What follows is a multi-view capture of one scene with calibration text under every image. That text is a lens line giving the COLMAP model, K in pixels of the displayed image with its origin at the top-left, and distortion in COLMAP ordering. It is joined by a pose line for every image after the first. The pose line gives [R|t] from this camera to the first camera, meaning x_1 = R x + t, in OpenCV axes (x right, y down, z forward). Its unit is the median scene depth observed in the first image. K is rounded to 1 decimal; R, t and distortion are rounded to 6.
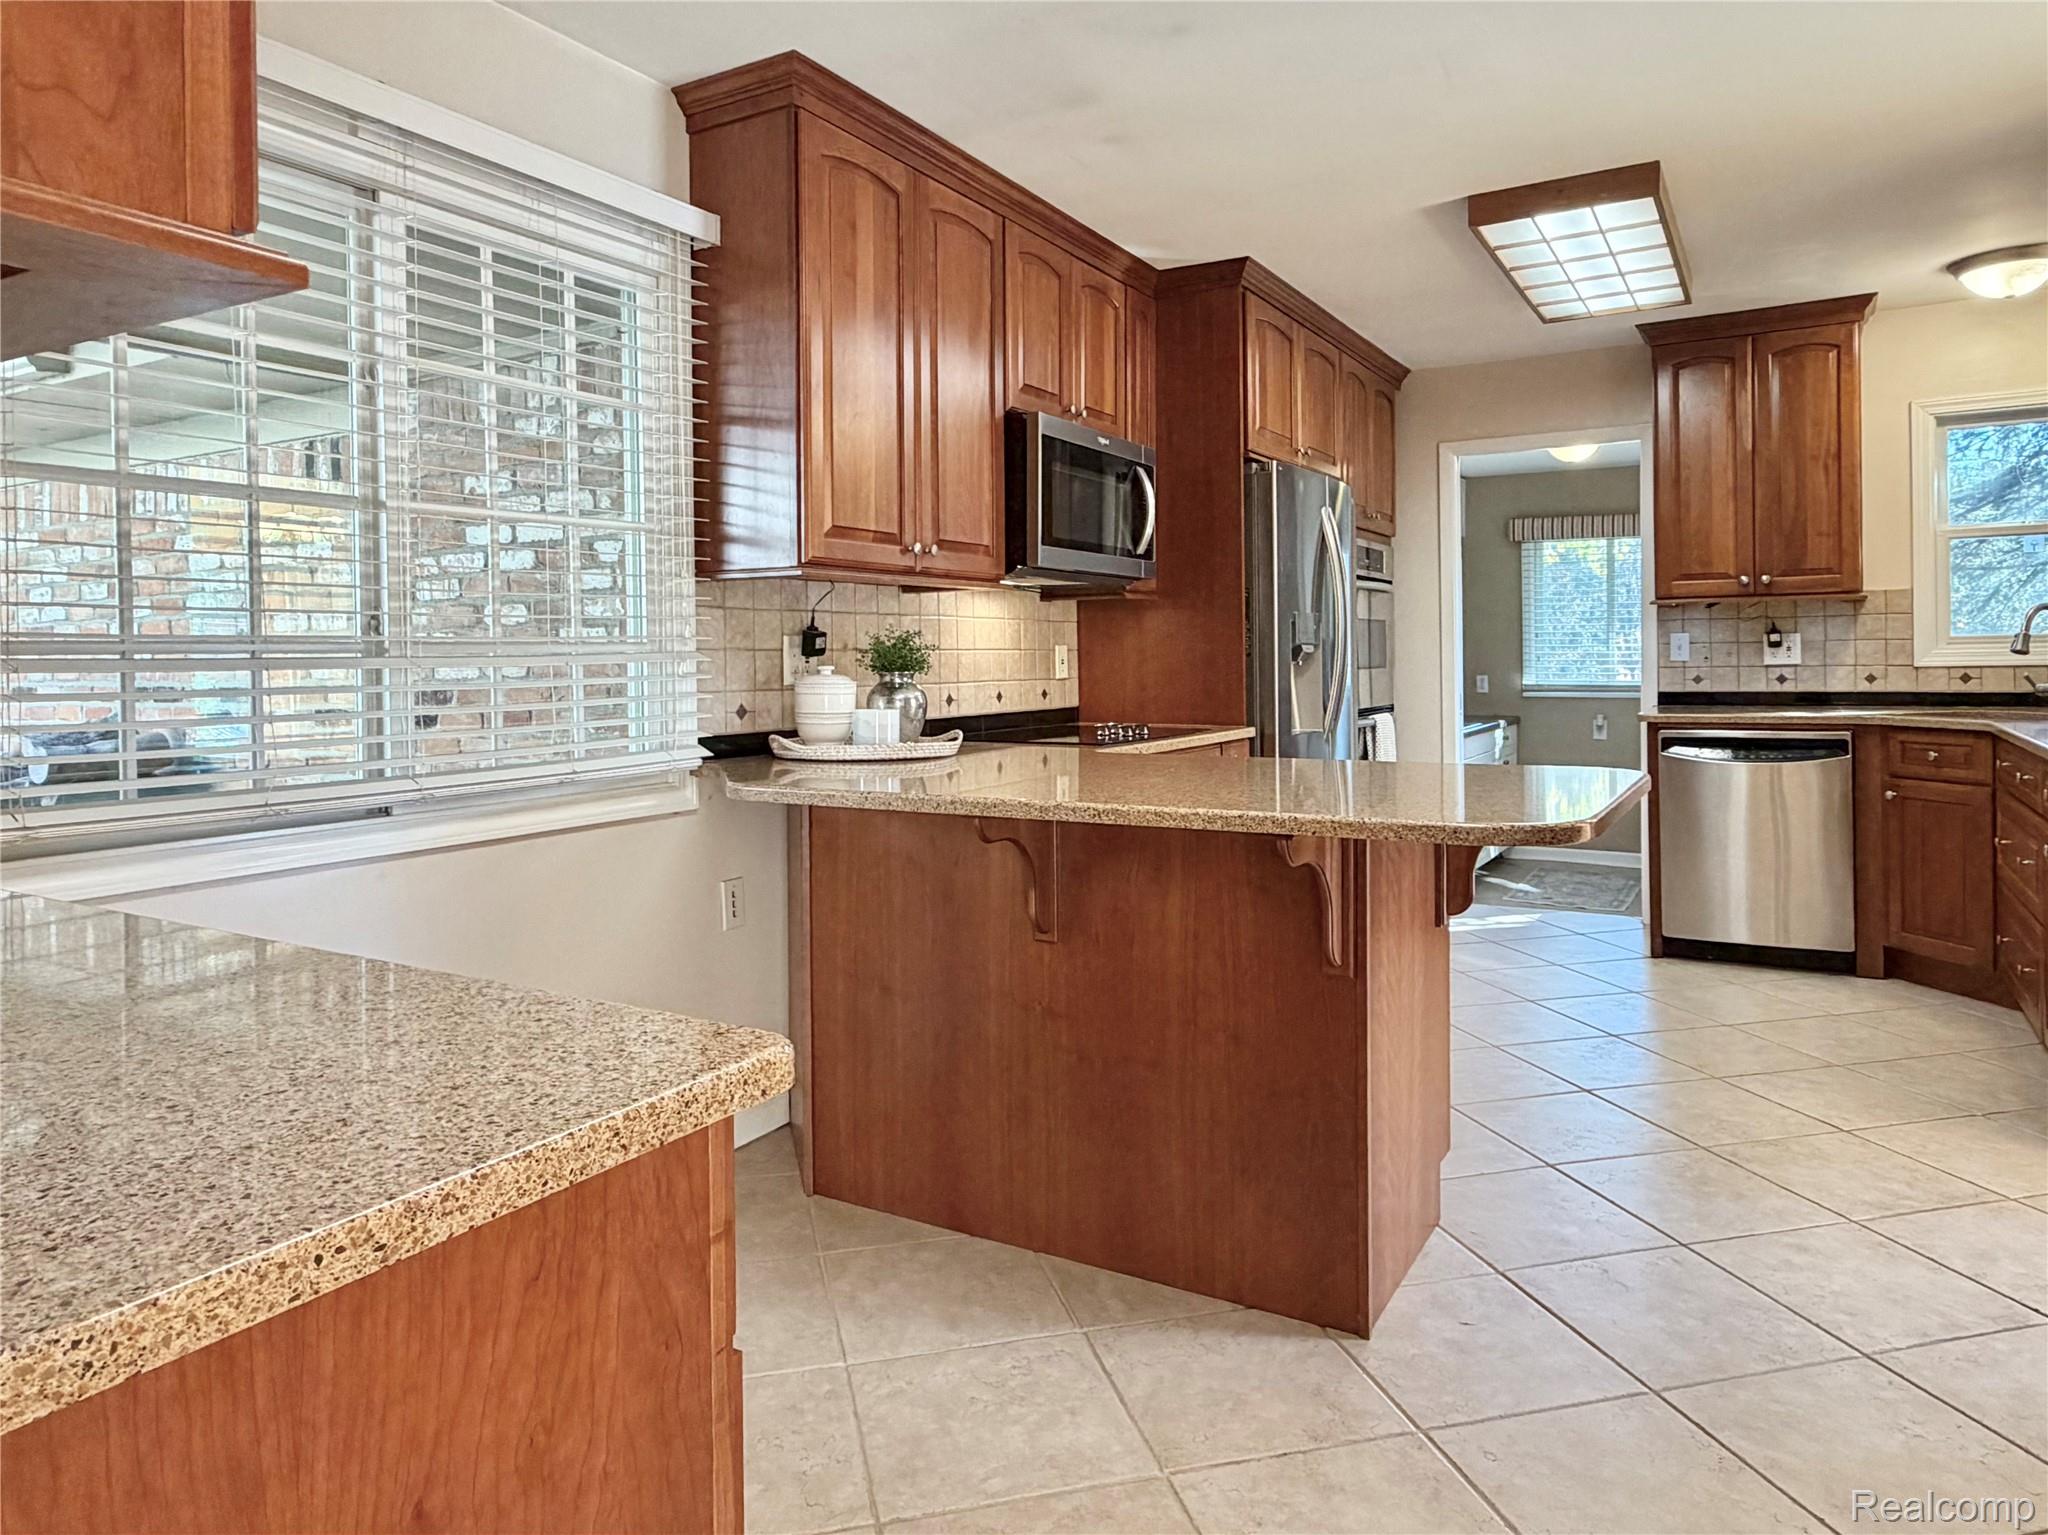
lens RADIAL K [[1272.3, 0, 1003.6], [0, 1272.3, 684.3], [0, 0, 1]] dist [-0.000895, -0.001154]
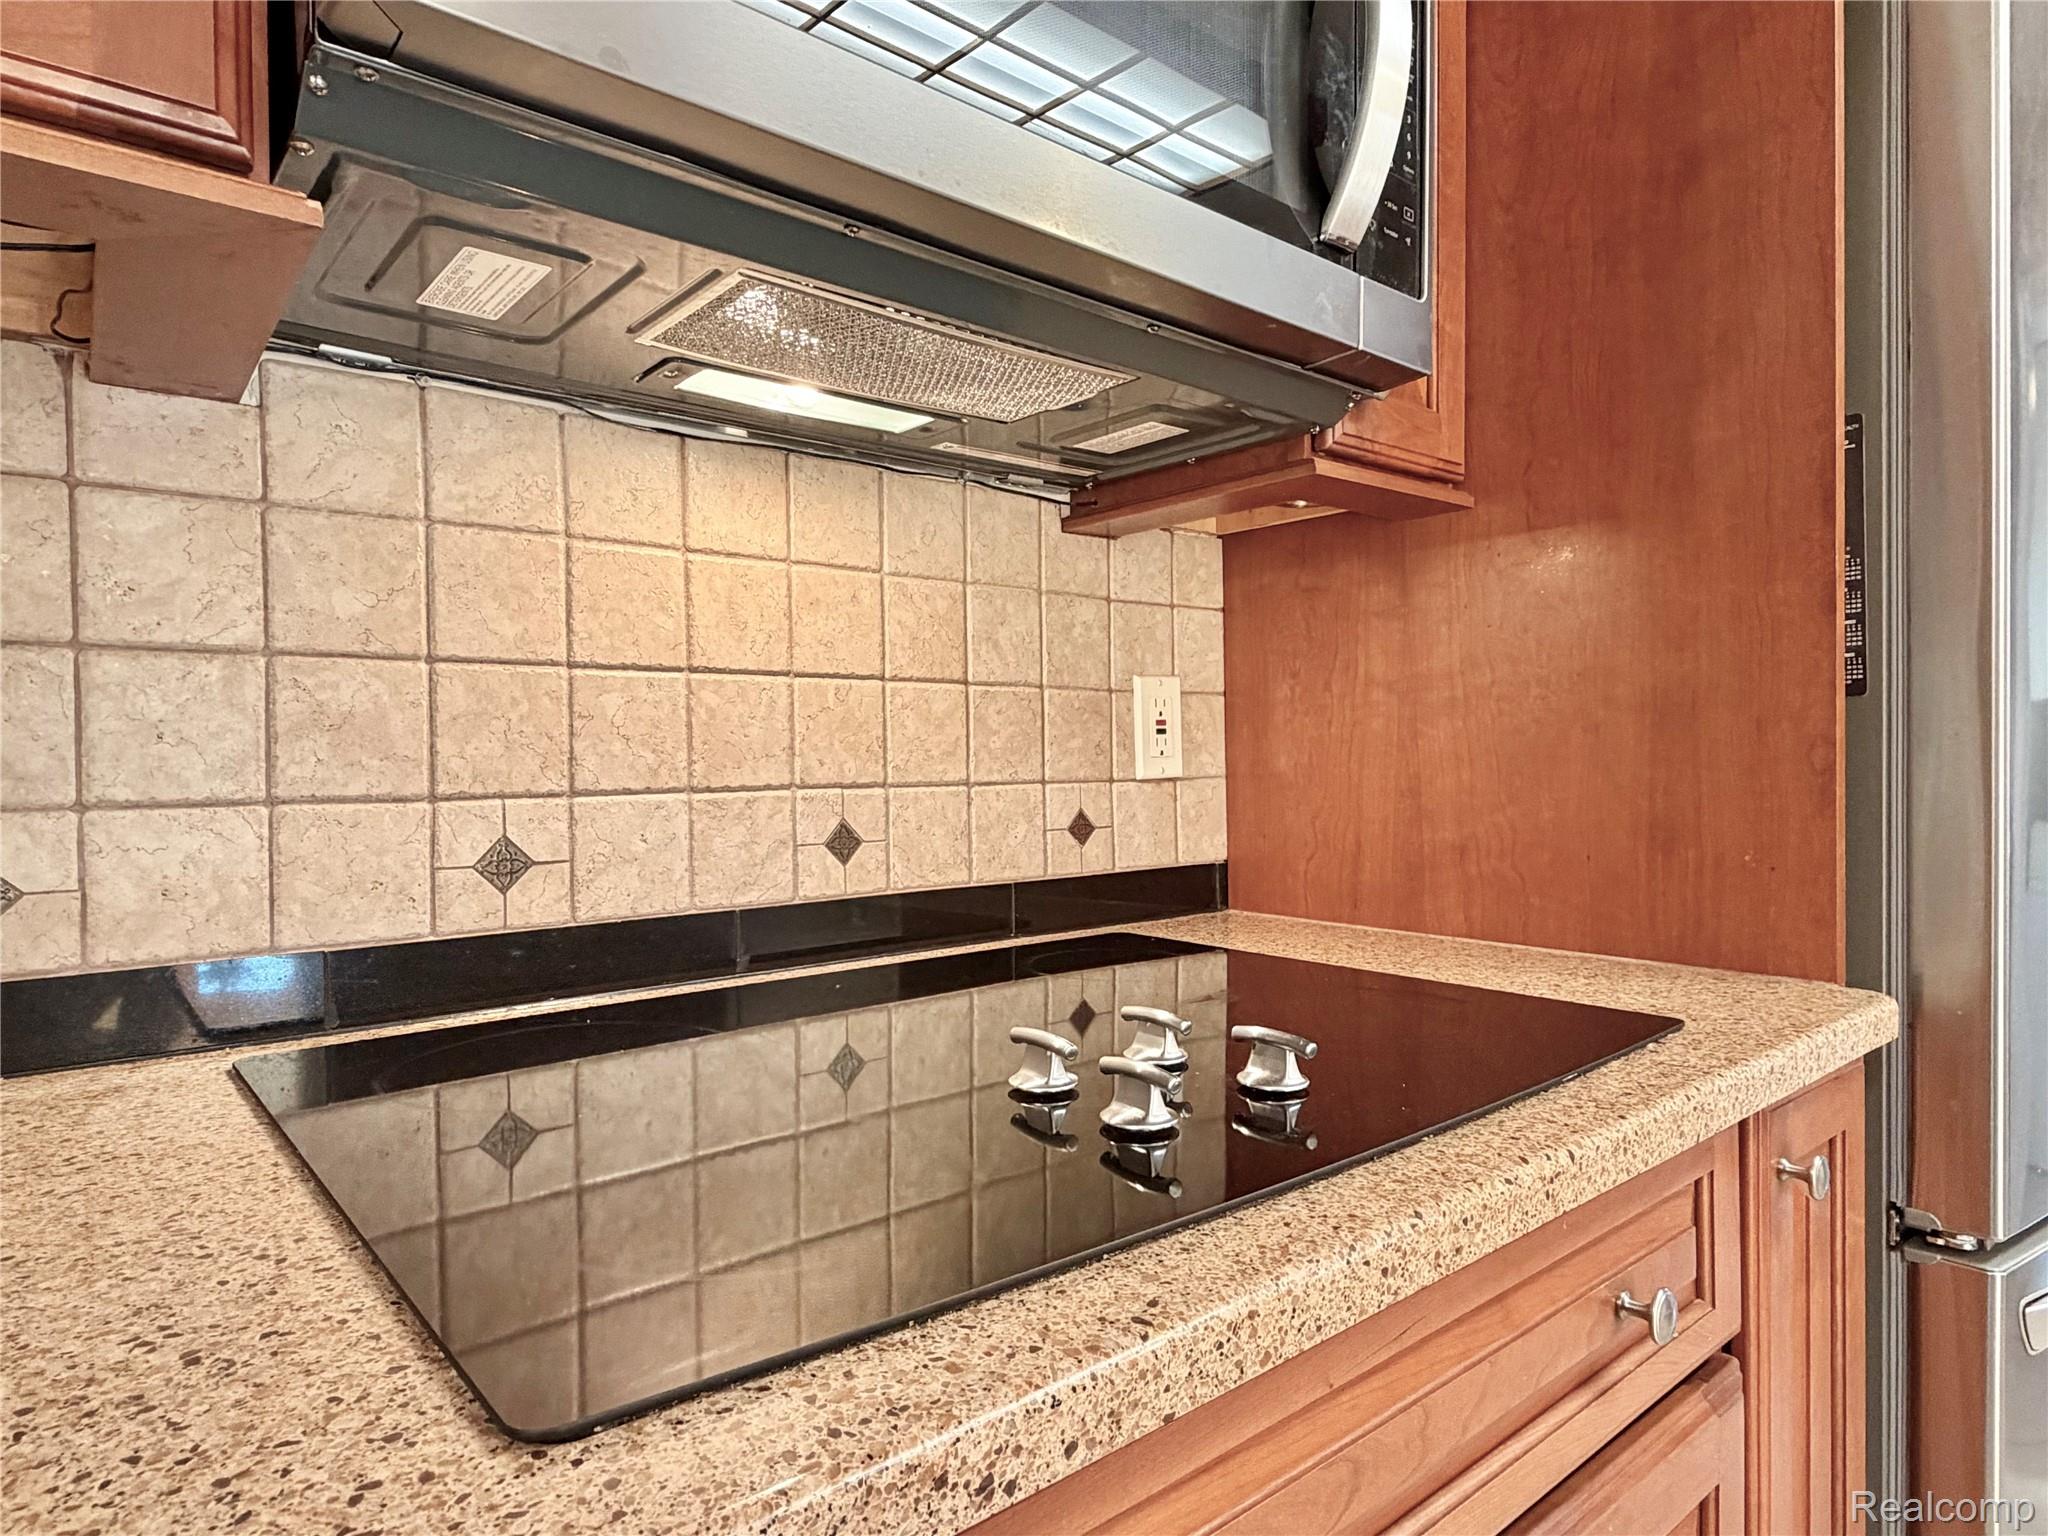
lens RADIAL K [[1209.8, 0, 1018.9], [0, 1209.8, 773.1], [0, 0, 1]] dist [-0.005163, 0.006073]
pose [[0.949143, 0.003696, -0.314823, 0.121457], [-0.005450, 0.999974, -0.004690, -0.004972], [0.314797, 0.006168, 0.949139, 0.778813]]
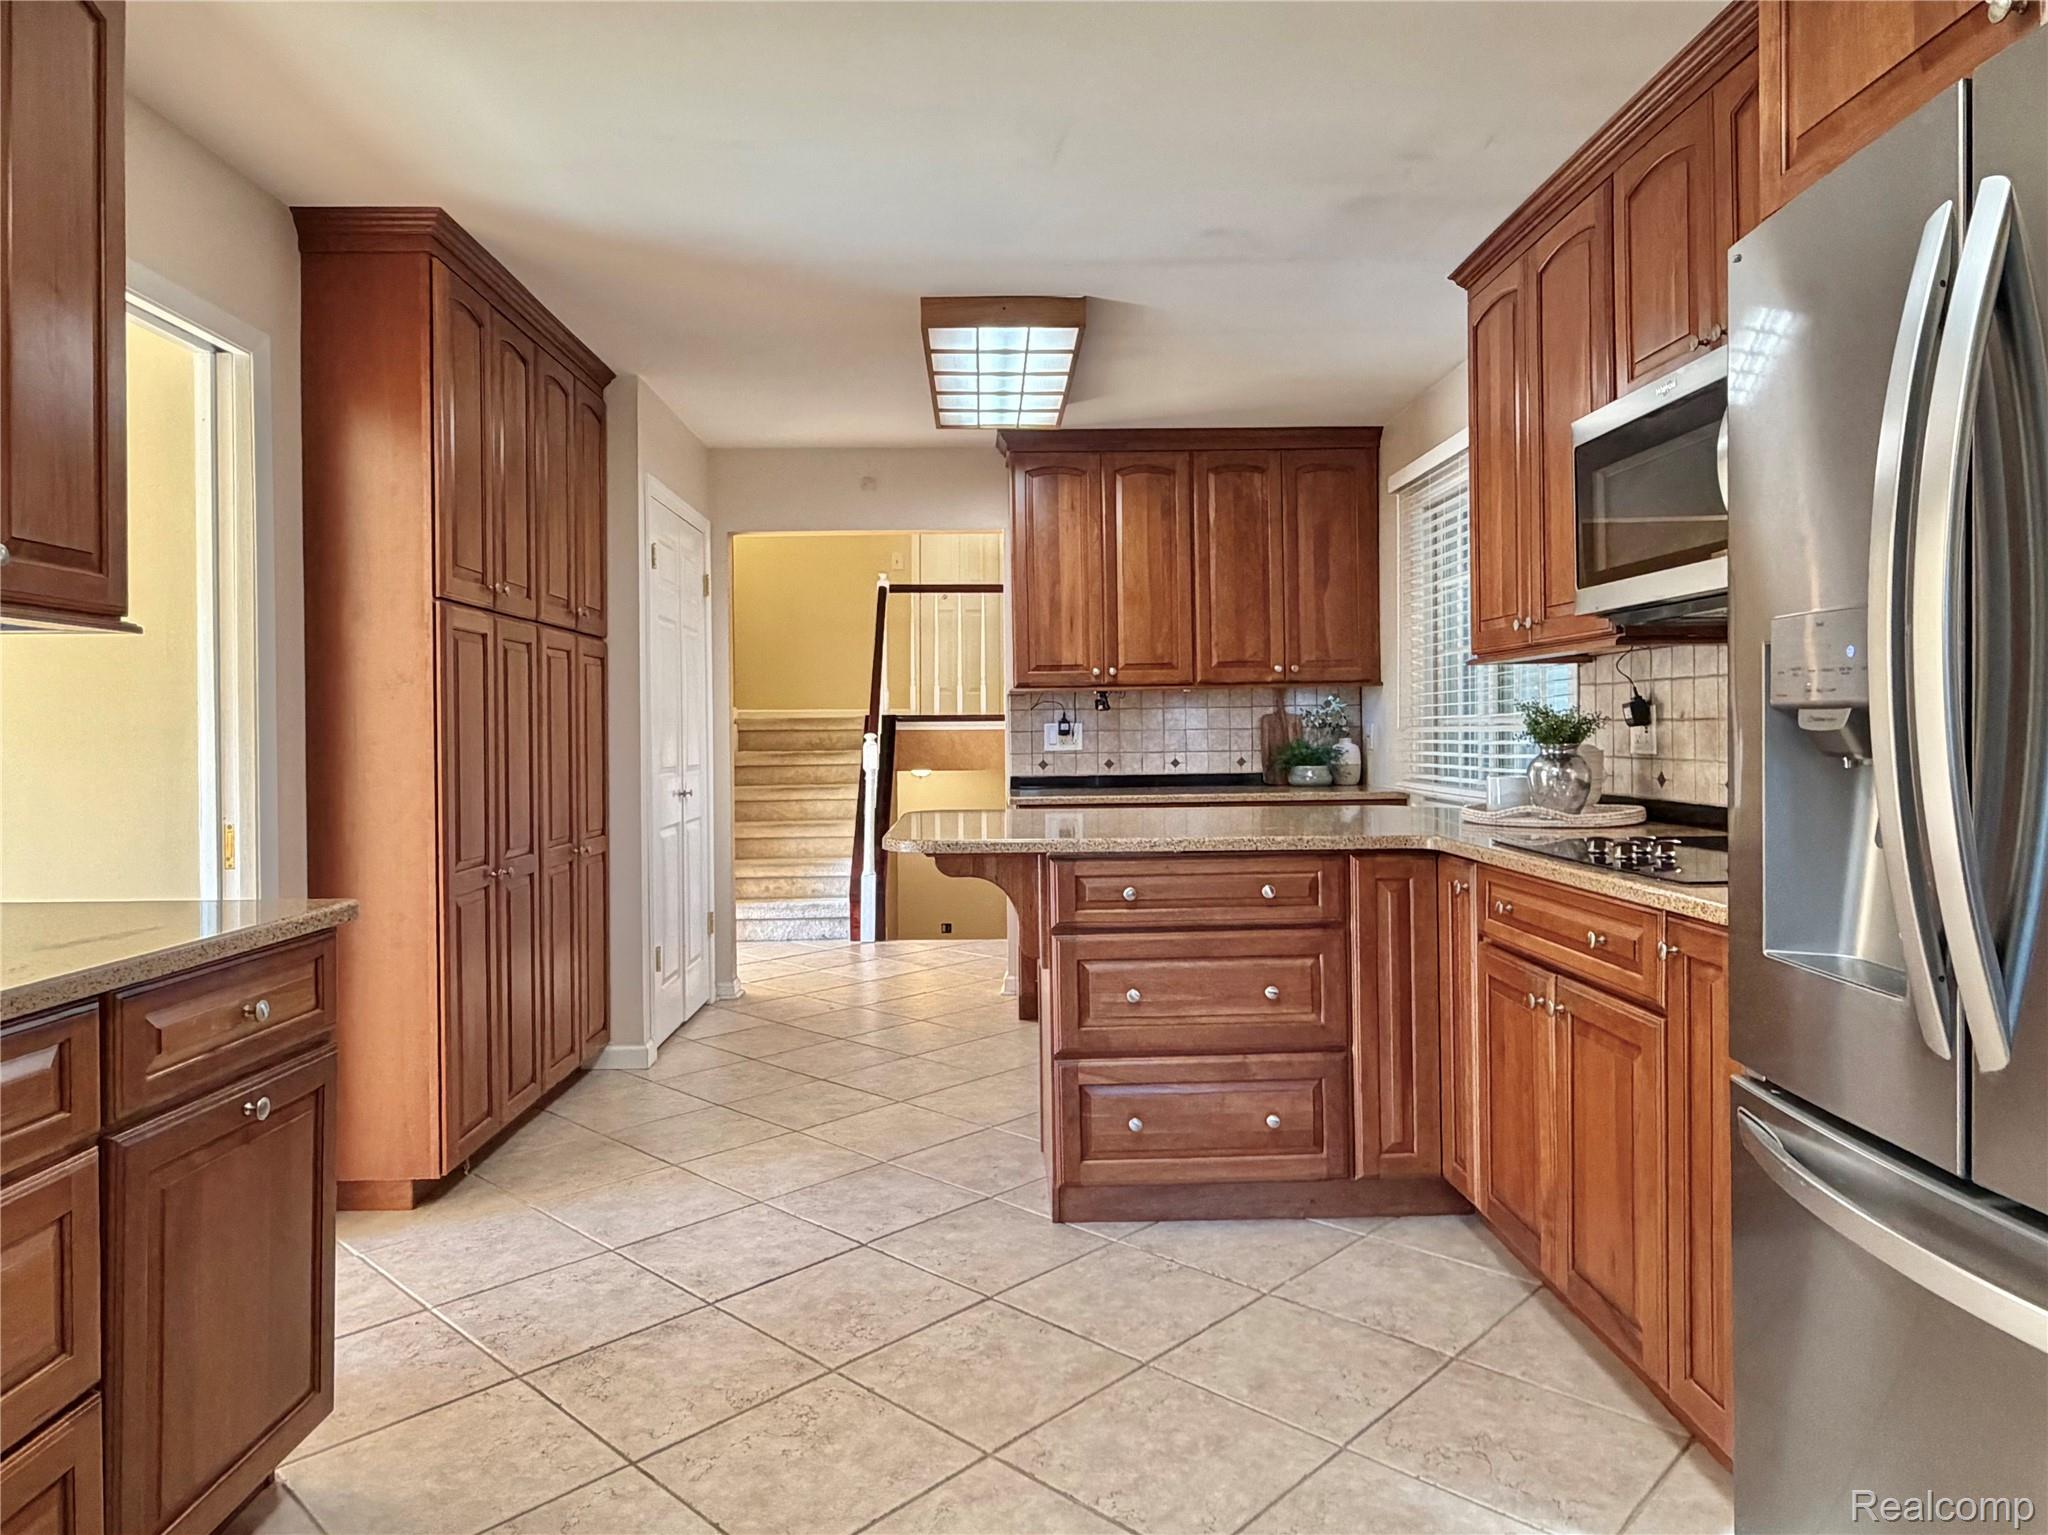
lens RADIAL K [[1272.3, 0, 999.9], [0, 1272.3, 729.1], [0, 0, 1]] dist [-0.000895, -0.001154]
pose [[-0.843689, 0.016771, -0.536571, 0.657916], [0.006305, 0.999753, 0.021333, -0.036259], [0.536796, 0.014615, -0.843586, 1.283803]]
